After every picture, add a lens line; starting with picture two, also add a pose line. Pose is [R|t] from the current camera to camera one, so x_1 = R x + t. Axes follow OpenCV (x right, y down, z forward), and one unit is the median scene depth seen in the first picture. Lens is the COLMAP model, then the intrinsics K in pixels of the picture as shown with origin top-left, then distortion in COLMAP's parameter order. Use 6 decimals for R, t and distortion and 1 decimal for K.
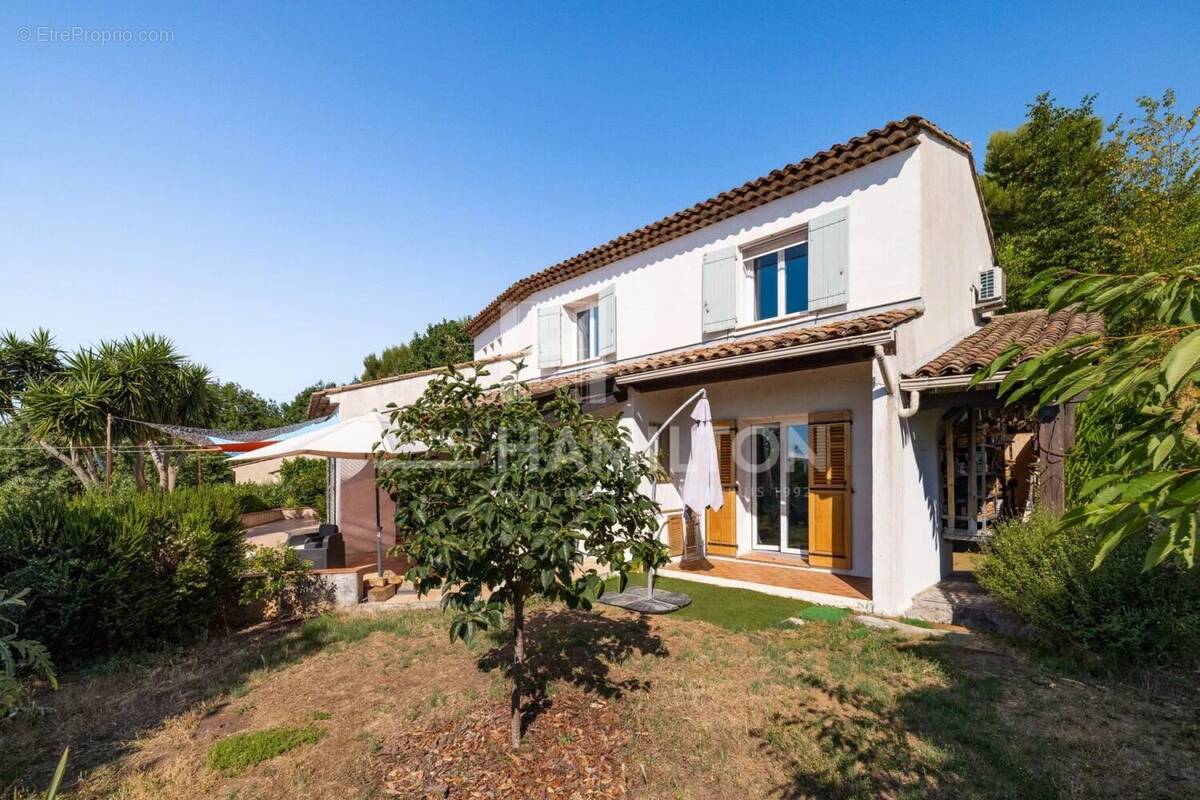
lens RADIAL K [[629.0, 0, 600.0], [0, 629.0, 400.0], [0, 0, 1]] dist [0.005059, 0.000495]
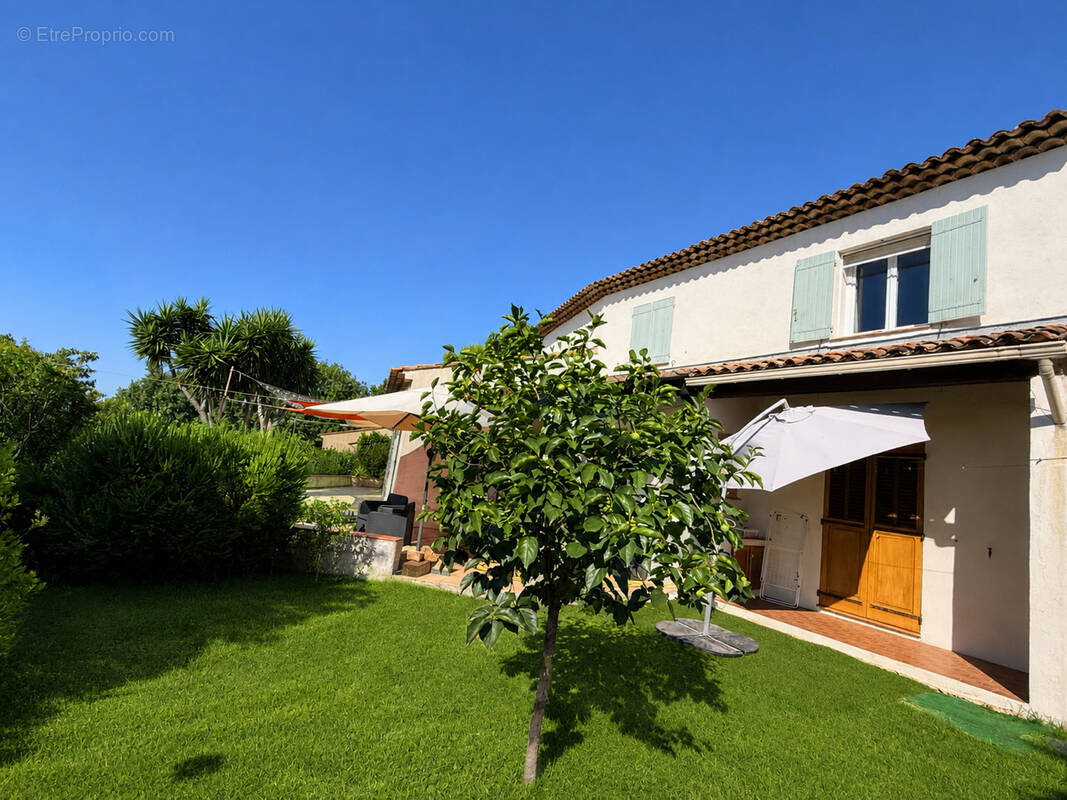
lens RADIAL K [[451.4, 0, 533.5], [0, 451.4, 400.0], [0, 0, 1]] dist [0.002401, -0.000187]
pose [[0.970670, 0.105144, -0.216204, -0.047121], [-0.134938, 0.982554, -0.127981, 0.113481], [0.198976, 0.153401, 0.967924, 0.313939]]
